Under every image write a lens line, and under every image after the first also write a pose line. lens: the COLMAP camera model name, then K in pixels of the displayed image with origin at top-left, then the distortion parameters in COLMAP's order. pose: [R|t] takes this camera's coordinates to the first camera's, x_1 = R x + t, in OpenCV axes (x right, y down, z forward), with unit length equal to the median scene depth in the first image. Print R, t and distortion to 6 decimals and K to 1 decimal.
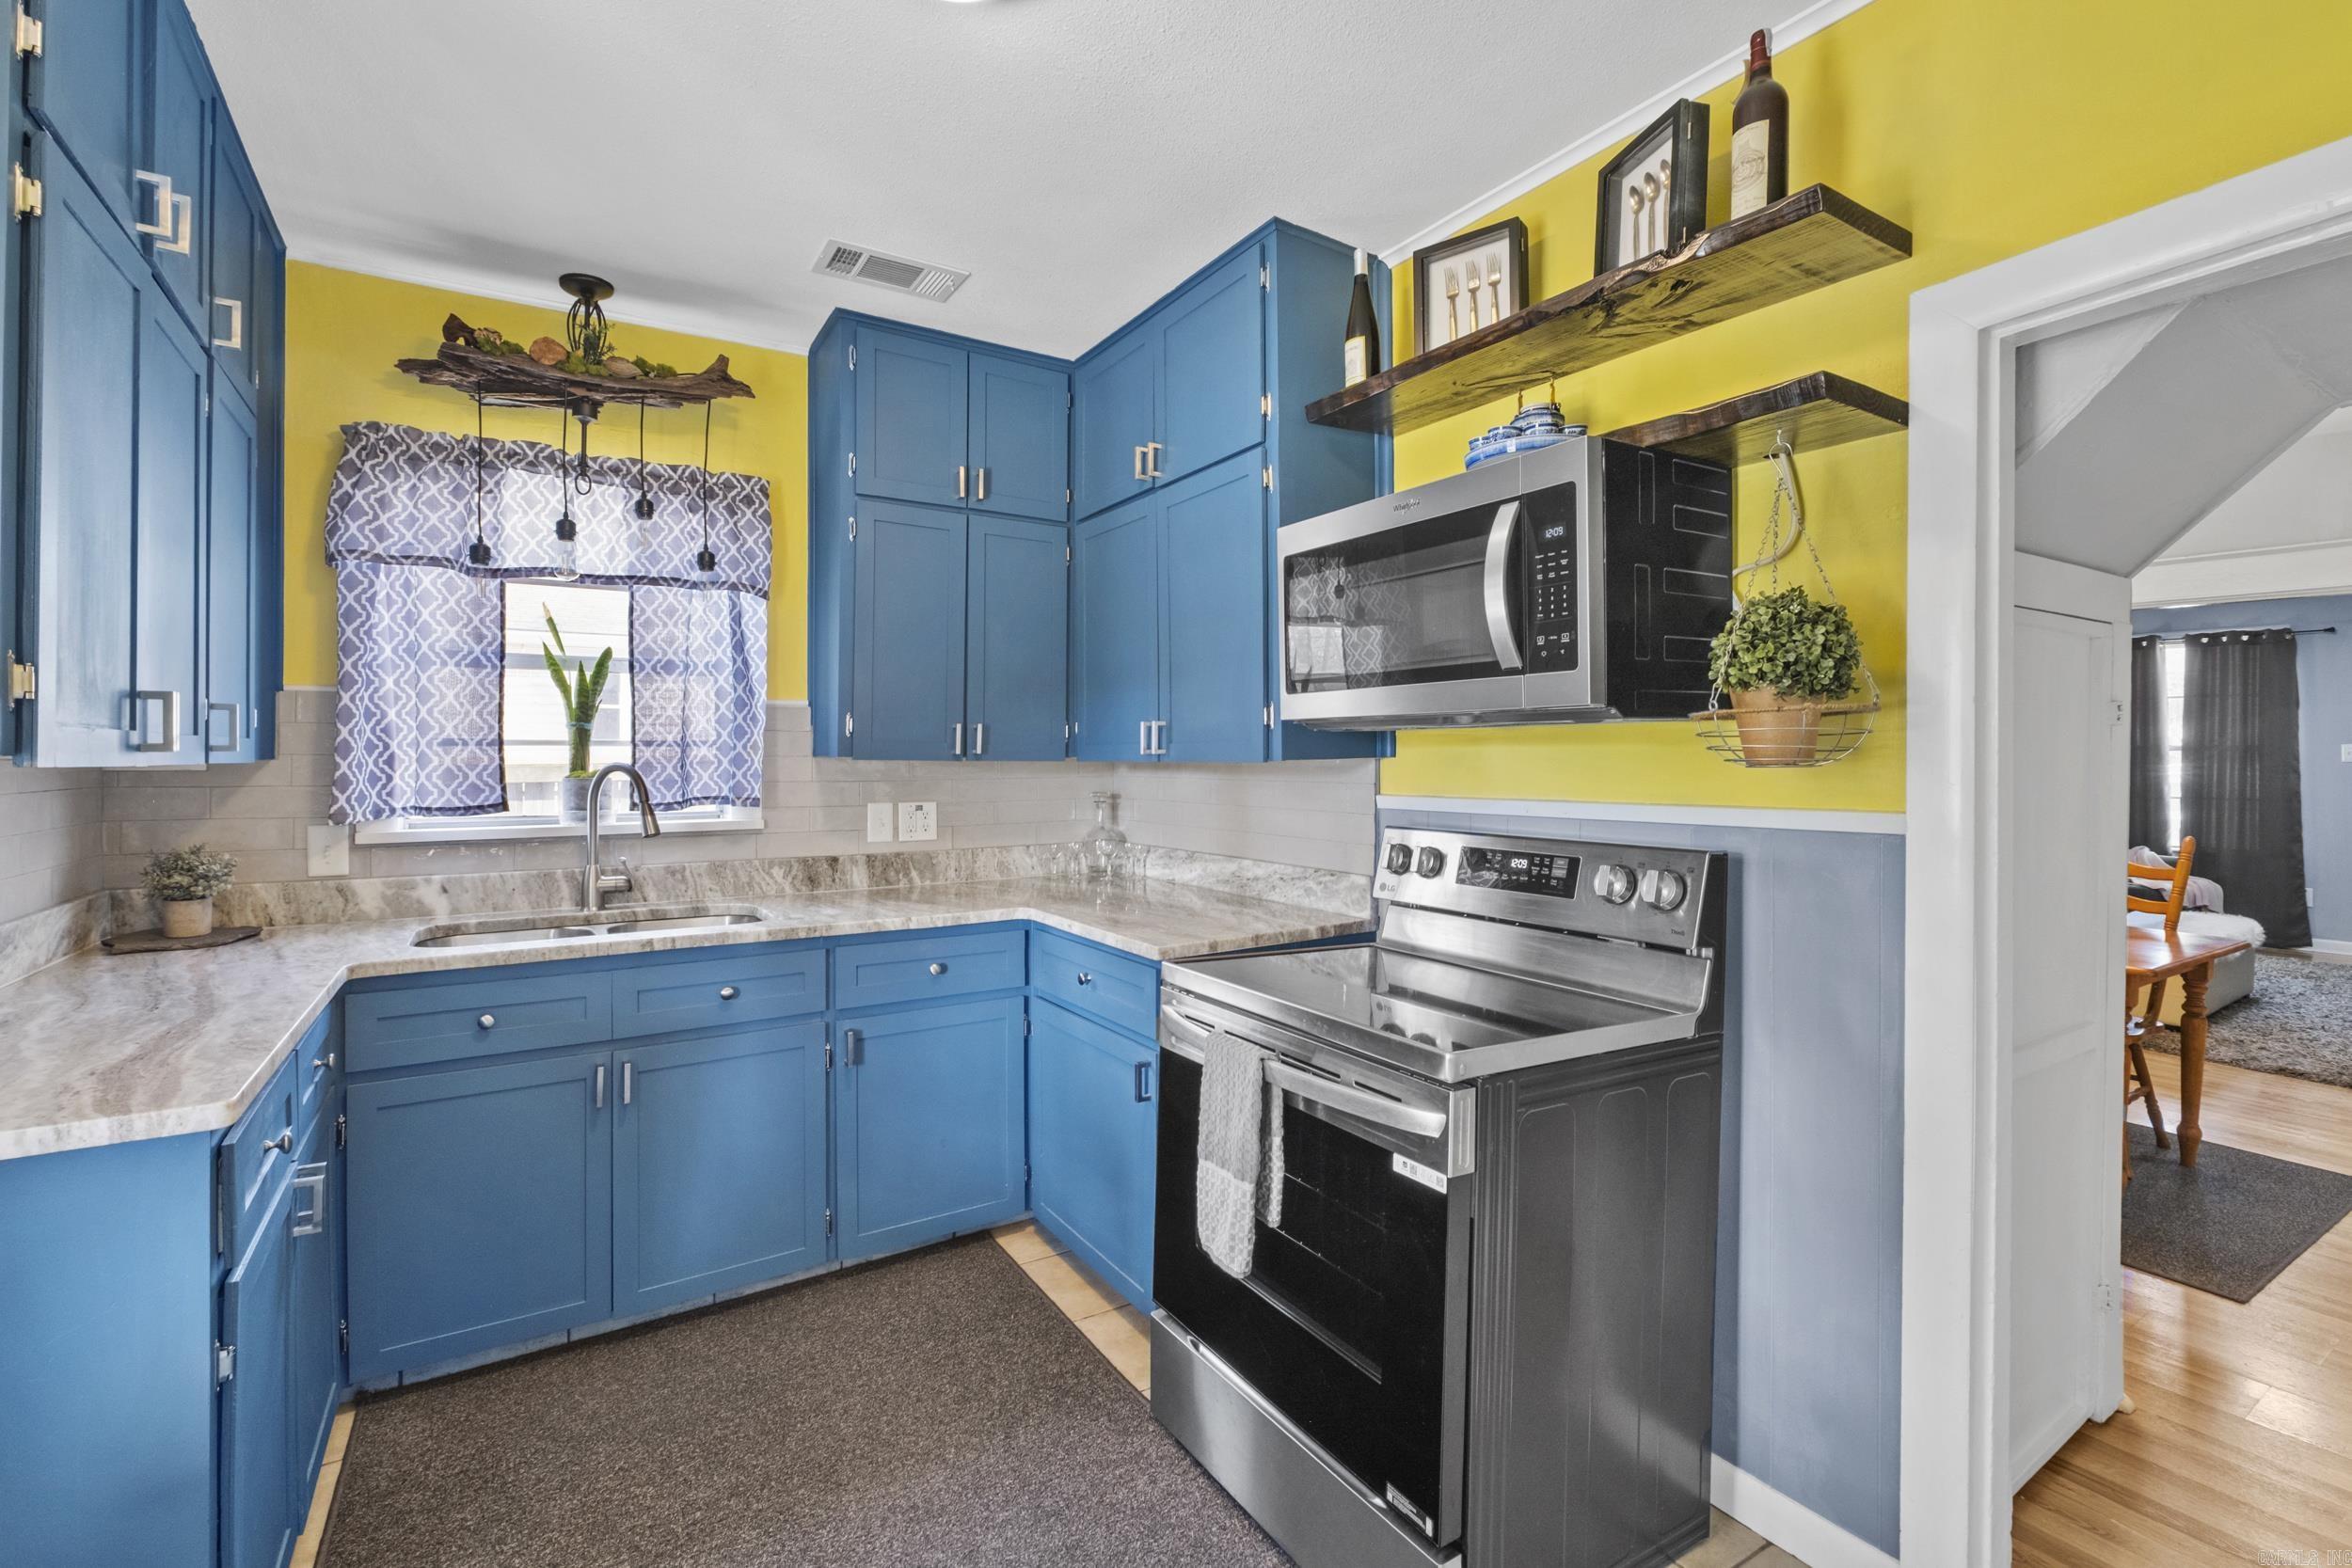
lens RADIAL K [[1061.5, 0, 1168.5], [0, 1061.5, 771.4], [0, 0, 1]] dist [-0.005430, -0.000162]
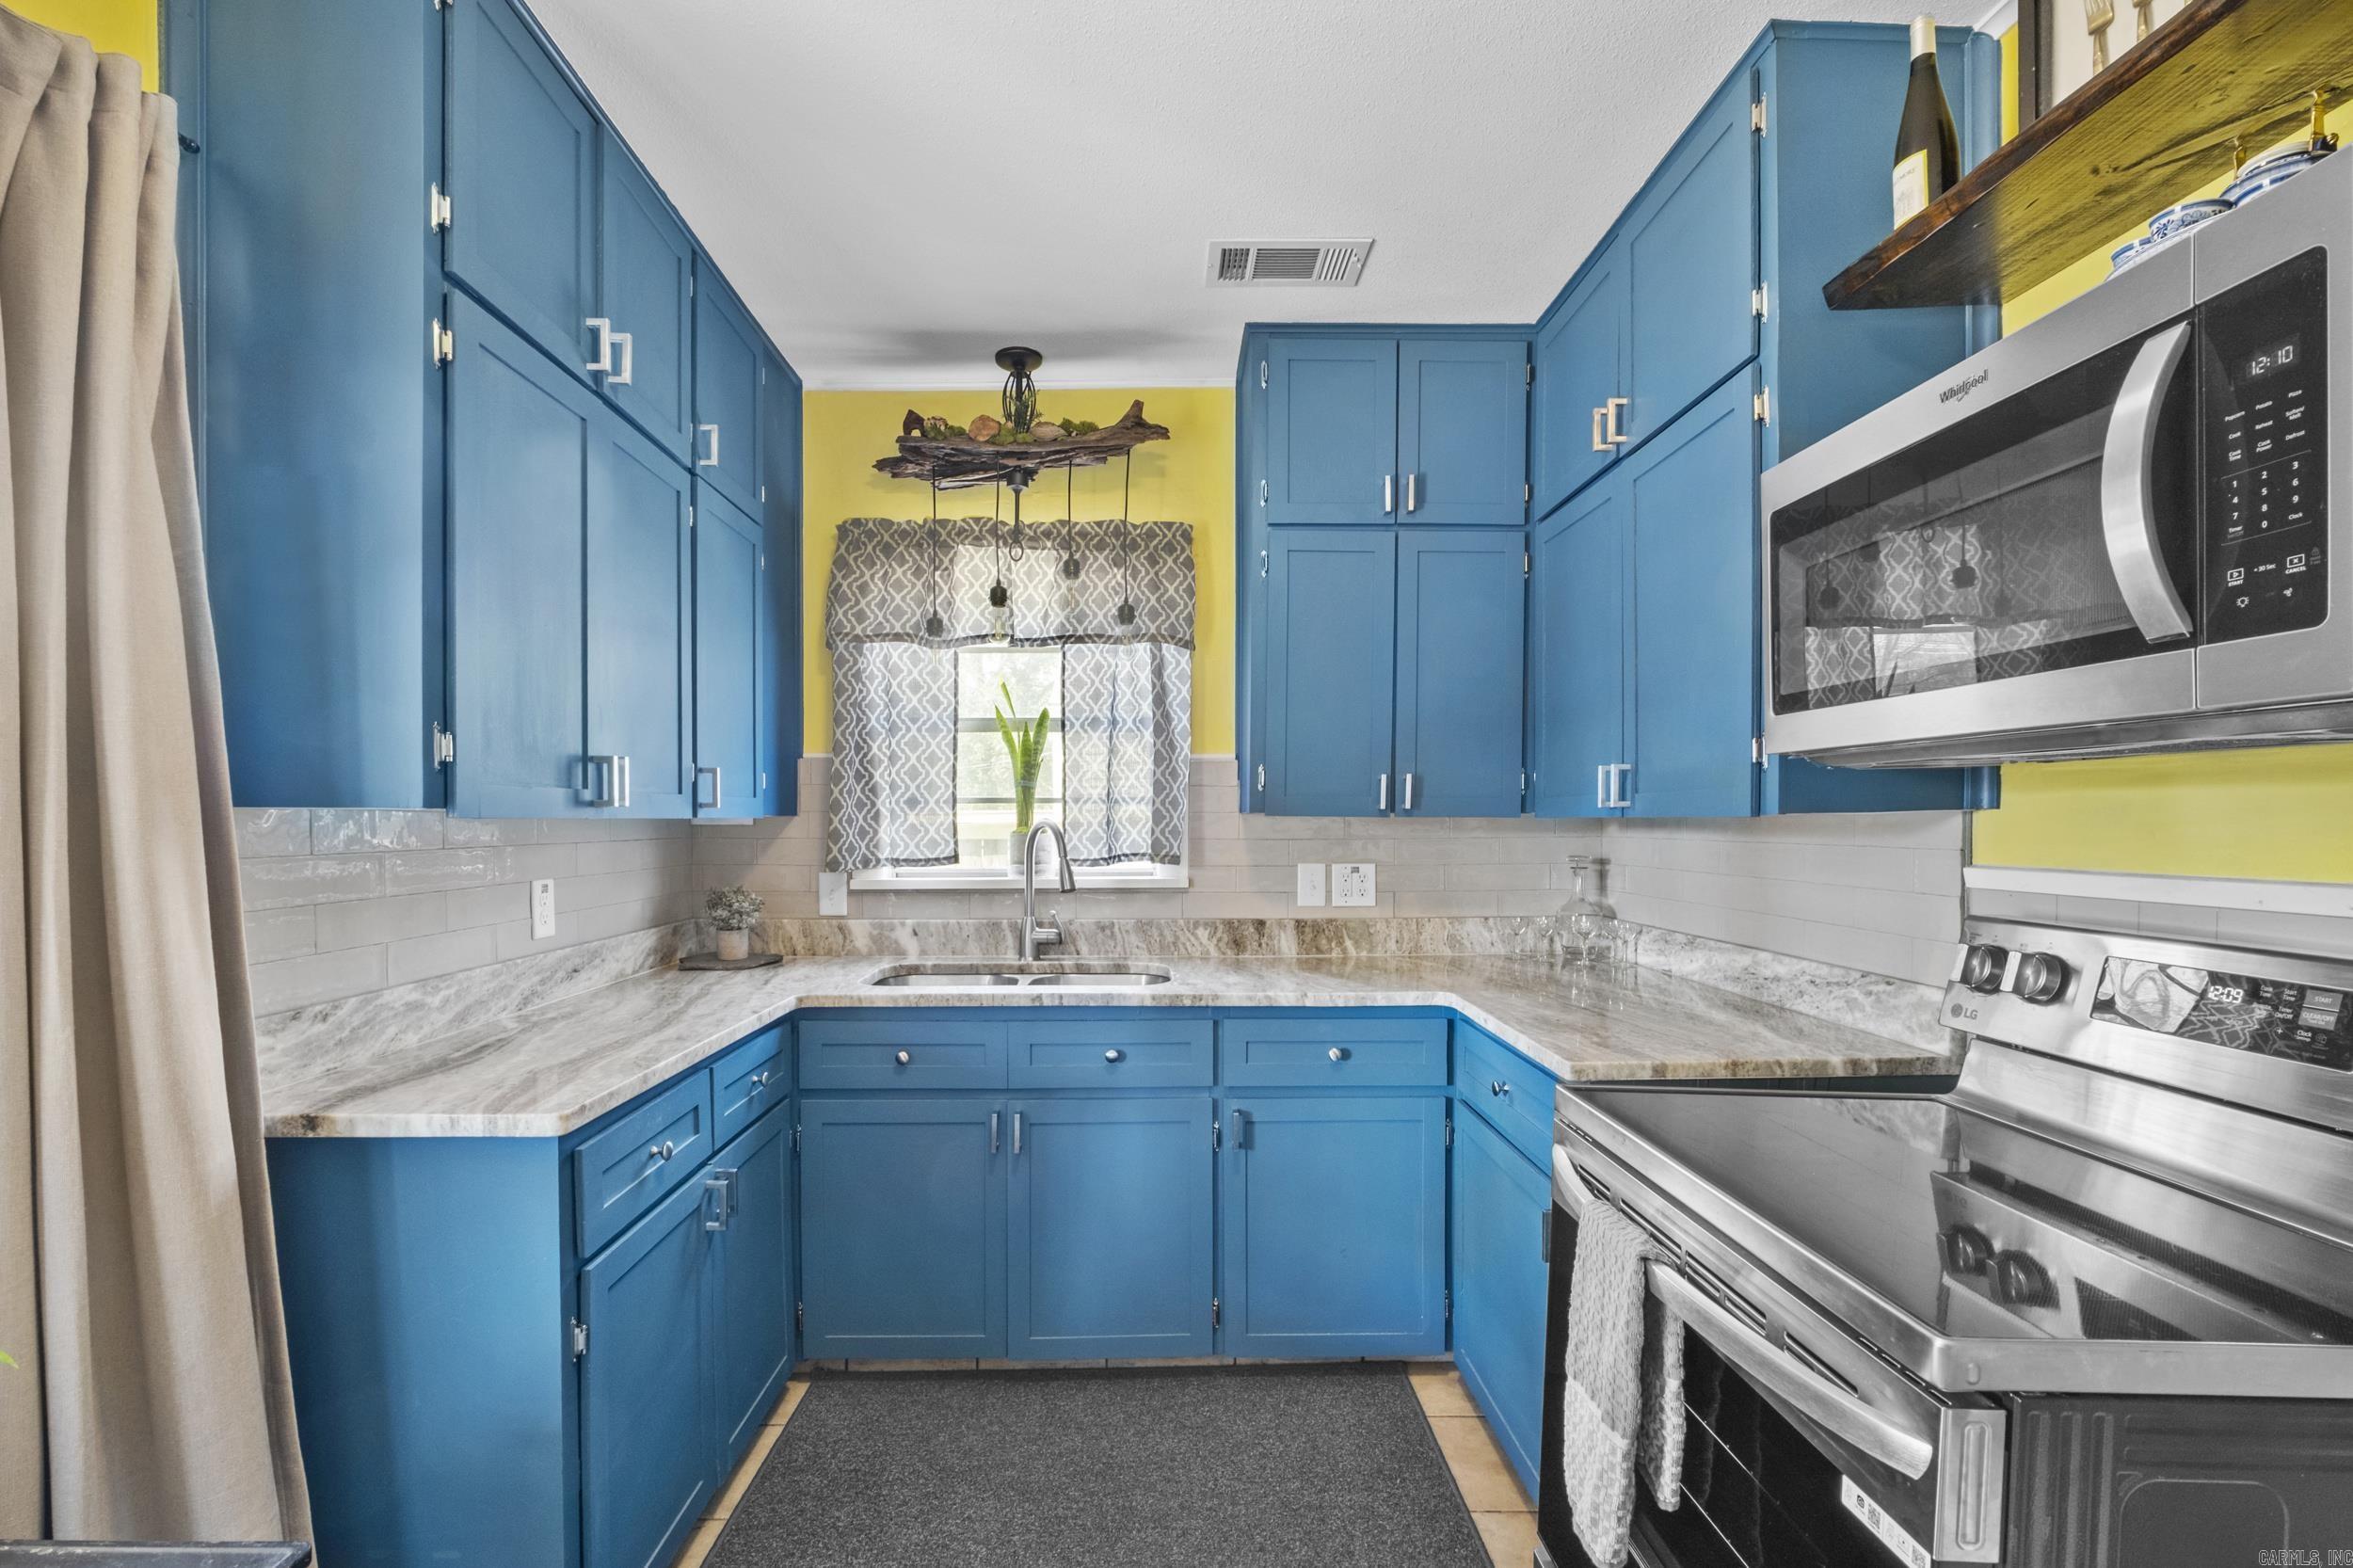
lens RADIAL K [[1062.0, 0, 1149.5], [0, 1062.0, 847.4], [0, 0, 1]] dist [-0.005430, -0.000162]
pose [[0.845909, 0.013446, -0.533158, 0.127905], [-0.006111, 0.999861, 0.015521, 0.003297], [0.533293, -0.009871, 0.845873, 0.197723]]
